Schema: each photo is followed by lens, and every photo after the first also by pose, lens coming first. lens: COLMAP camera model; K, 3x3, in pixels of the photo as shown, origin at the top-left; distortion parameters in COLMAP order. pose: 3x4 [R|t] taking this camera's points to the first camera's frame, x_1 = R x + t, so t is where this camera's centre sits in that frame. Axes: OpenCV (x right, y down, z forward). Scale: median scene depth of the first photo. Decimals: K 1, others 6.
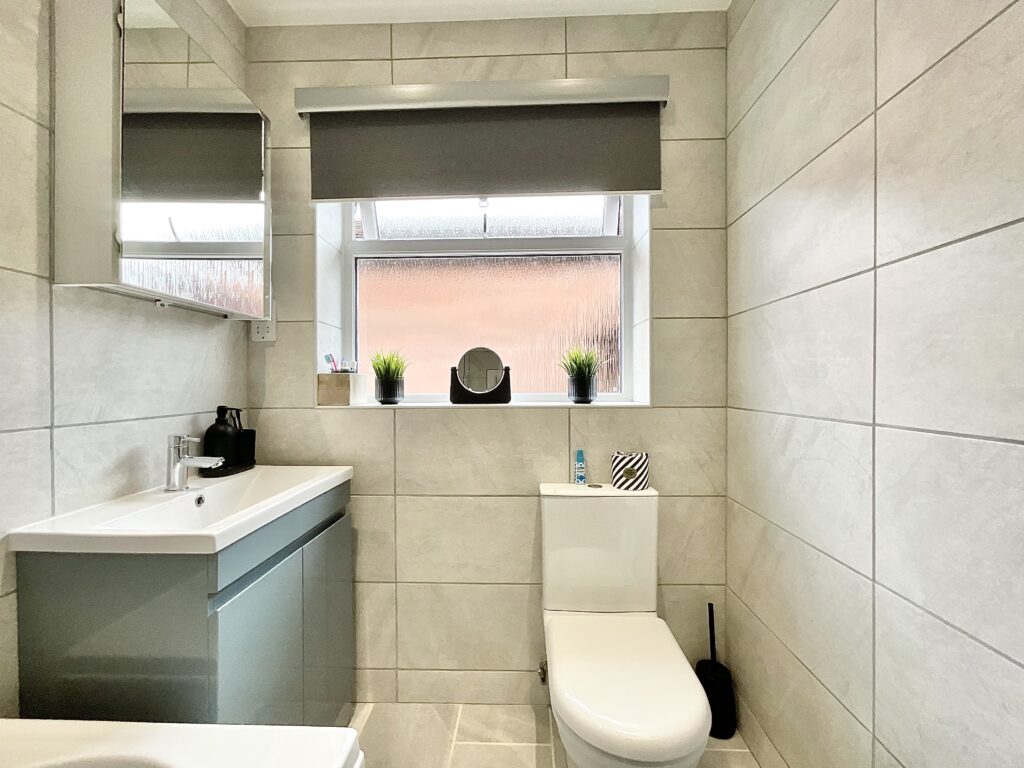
lens RADIAL K [[416.7, 0, 510.8], [0, 416.7, 383.8], [0, 0, 1]] dist [-0.005247, 0.003607]
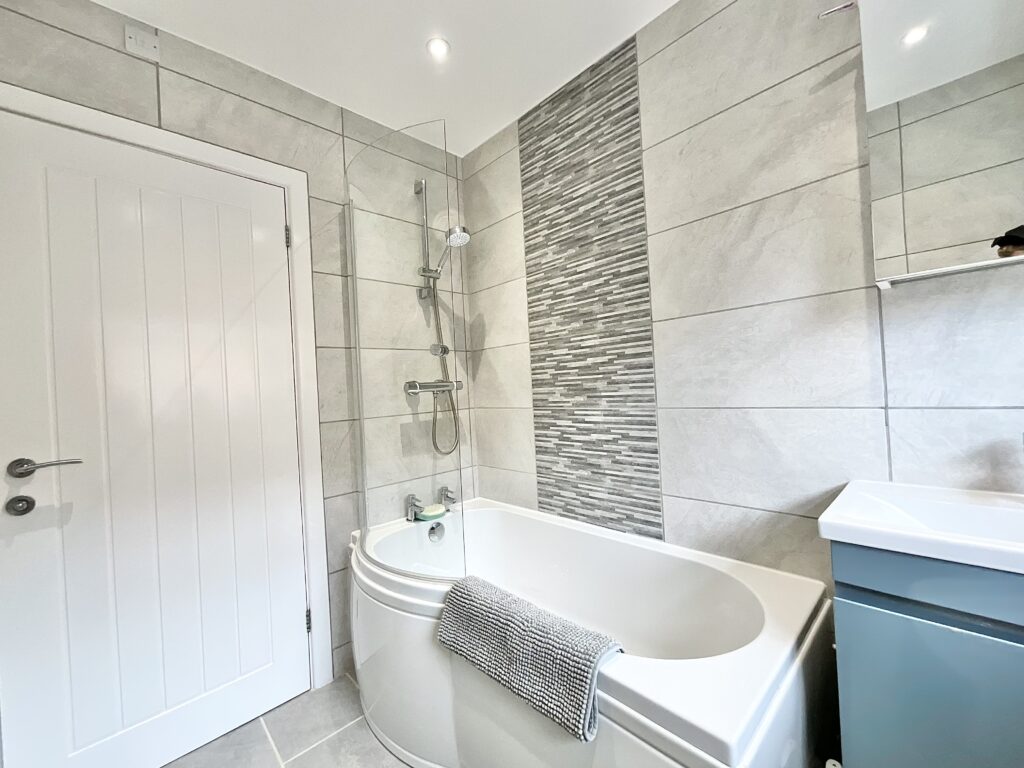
lens RADIAL K [[416.7, 0, 510.8], [0, 416.7, 383.8], [0, 0, 1]] dist [-0.005247, 0.003607]
pose [[-0.704828, 0.035325, -0.708499, 0.309210], [0.053711, 0.998550, -0.003646, -0.011627], [0.707342, -0.040624, -0.705703, 0.647994]]
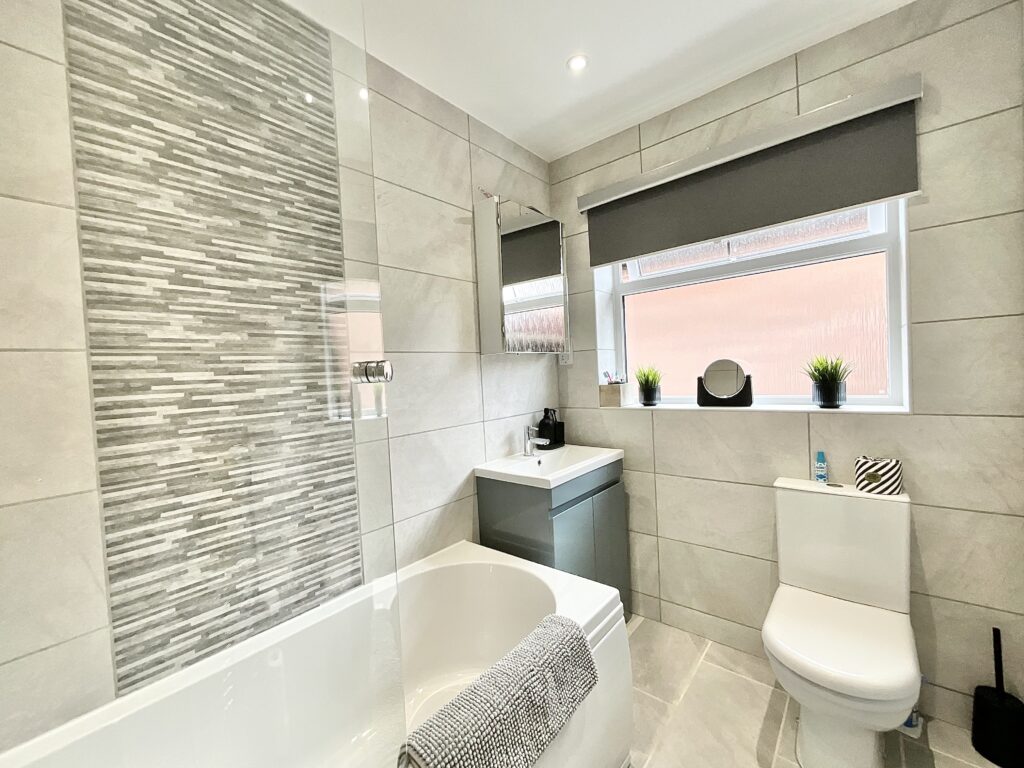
lens RADIAL K [[416.7, 0, 510.8], [0, 416.7, 383.8], [0, 0, 1]] dist [-0.005247, 0.003607]
pose [[0.784635, -0.018689, -0.619677, 0.208122], [0.045056, 0.998621, 0.026933, -0.085505], [0.618319, -0.049053, 0.784395, -0.355739]]
